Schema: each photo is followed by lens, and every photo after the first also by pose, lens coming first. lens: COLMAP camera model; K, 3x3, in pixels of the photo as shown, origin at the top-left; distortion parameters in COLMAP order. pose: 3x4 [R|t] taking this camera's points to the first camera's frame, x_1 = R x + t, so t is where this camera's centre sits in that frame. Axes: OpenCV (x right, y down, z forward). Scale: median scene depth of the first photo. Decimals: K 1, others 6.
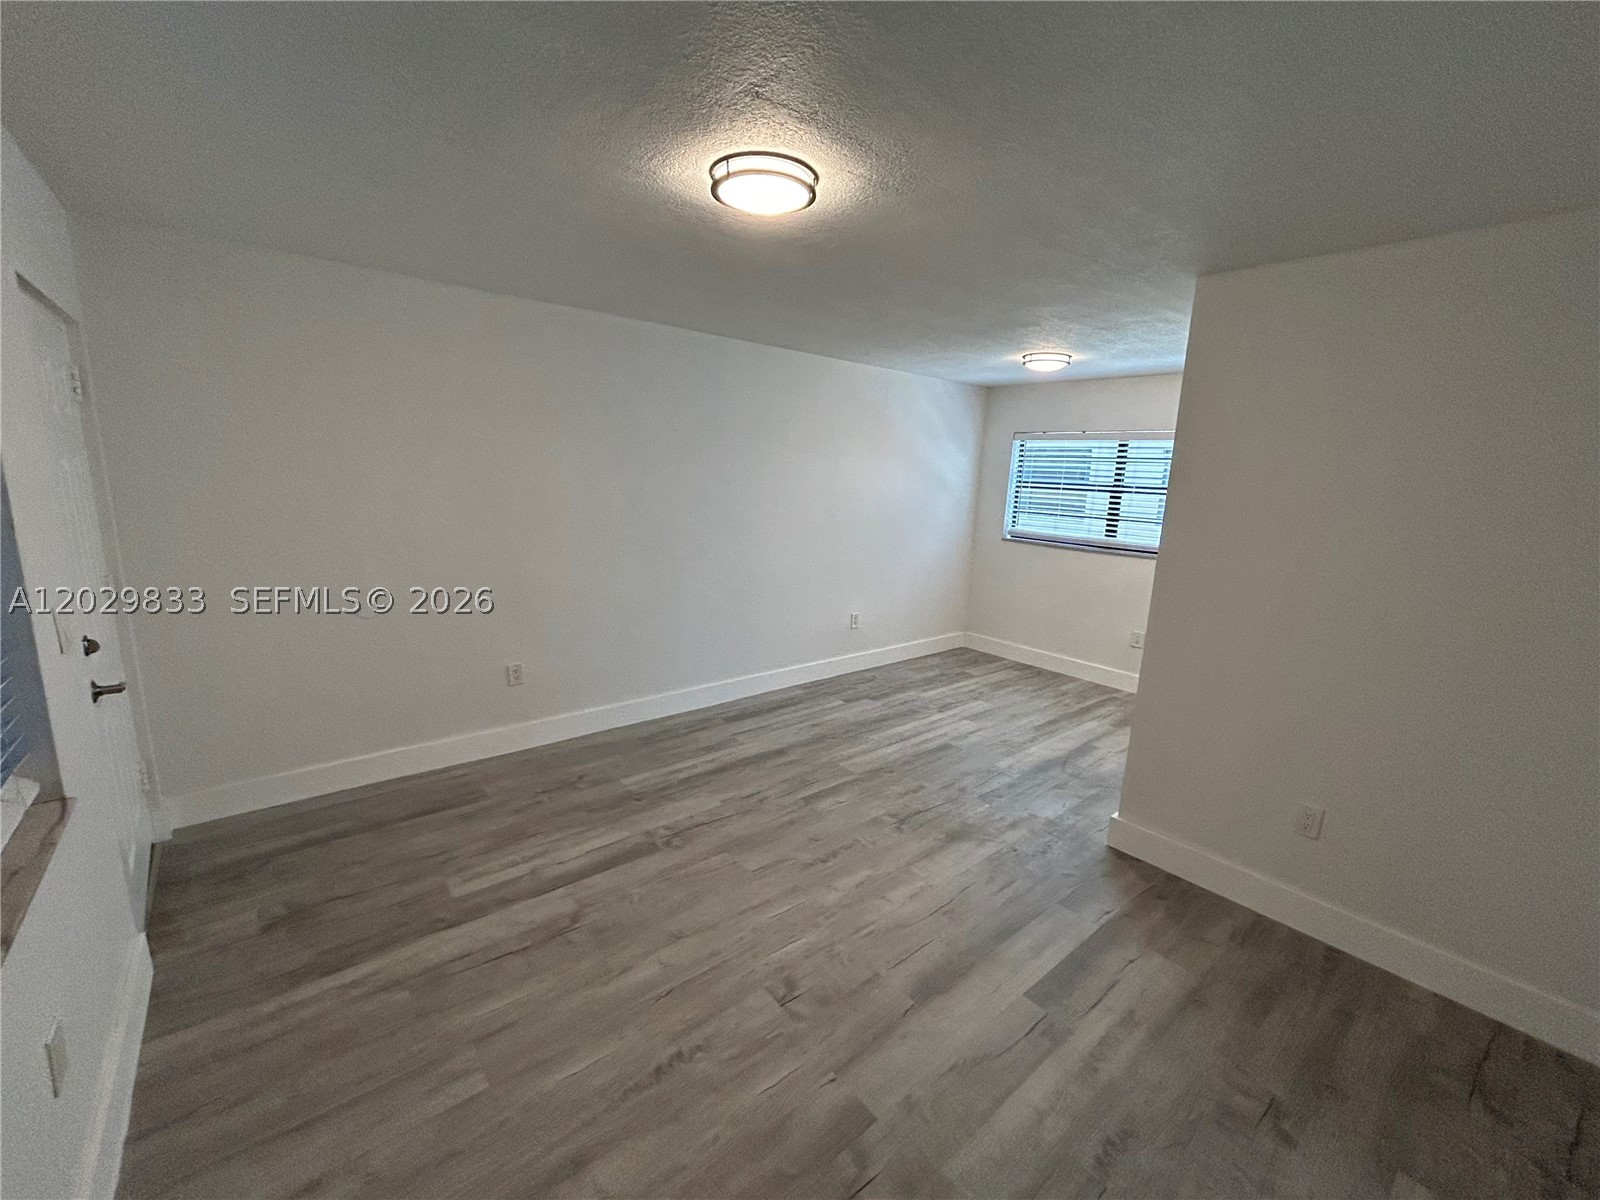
lens RADIAL K [[650.4, 0, 800.2], [0, 650.4, 597.5], [0, 0, 1]] dist [-0.002810, 0.002685]
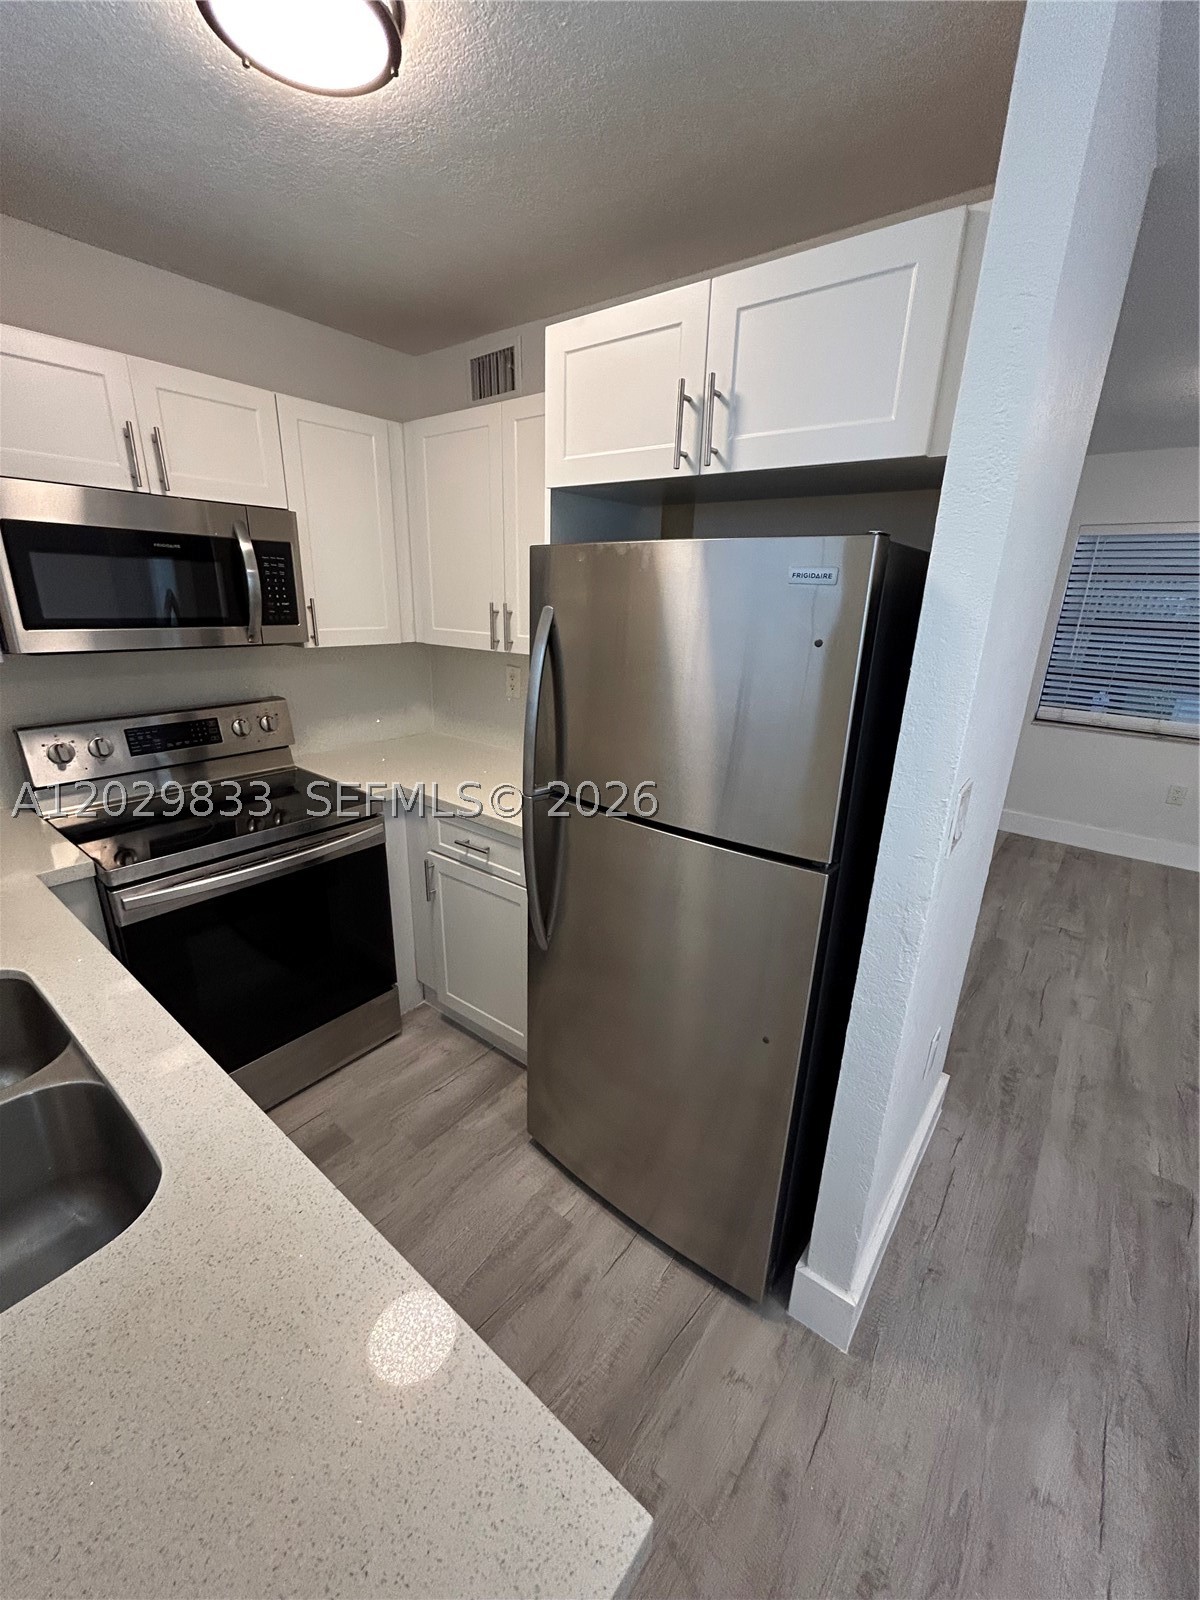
lens RADIAL K [[647.4, 0, 598.5], [0, 647.4, 801.9], [0, 0, 1]] dist [-0.002762, 0.000393]
pose [[-0.978268, -0.006249, -0.207252, 0.915364], [-0.106566, 0.872584, 0.476698, -0.191003], [0.177866, 0.488424, -0.854287, 1.278497]]
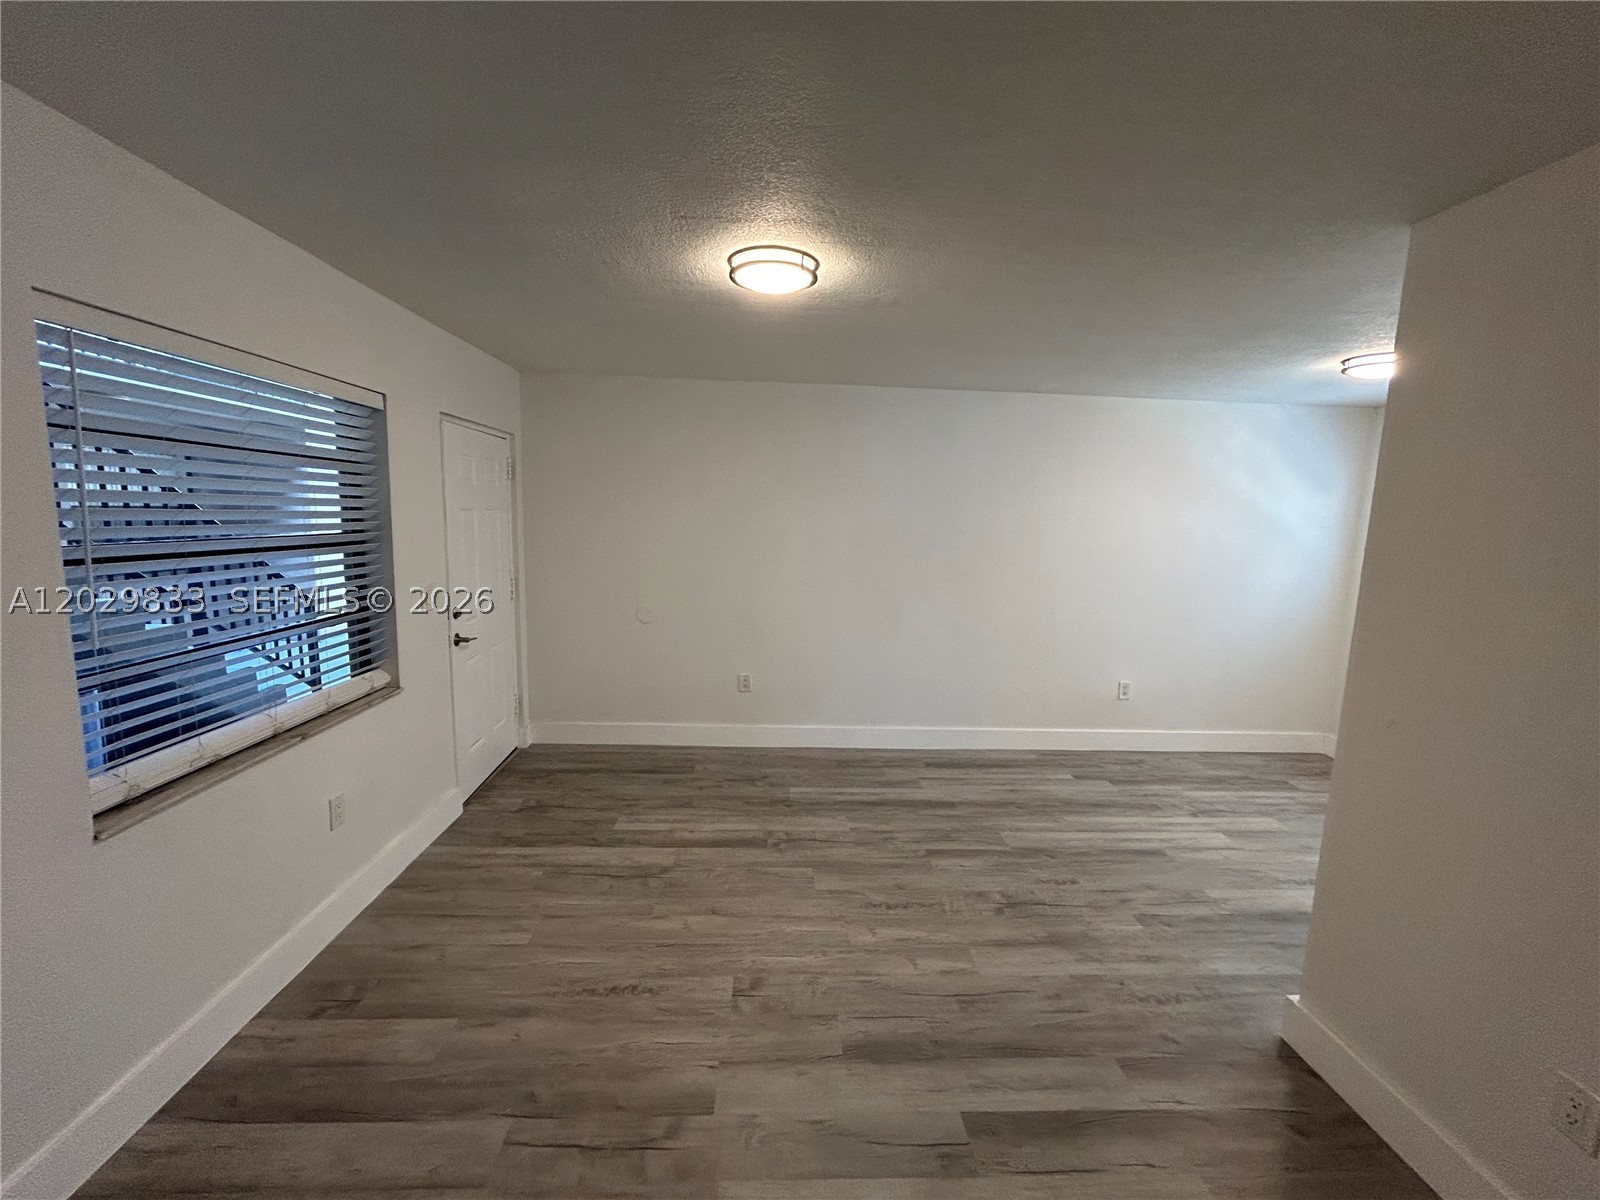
lens RADIAL K [[647.4, 0, 801.0], [0, 647.4, 601.5], [0, 0, 1]] dist [-0.002762, 0.000393]
pose [[0.795945, 0.065682, -0.601795, 0.419010], [-0.113790, 0.992610, -0.042163, 0.005714], [0.594579, 0.102038, 0.797536, 0.088196]]
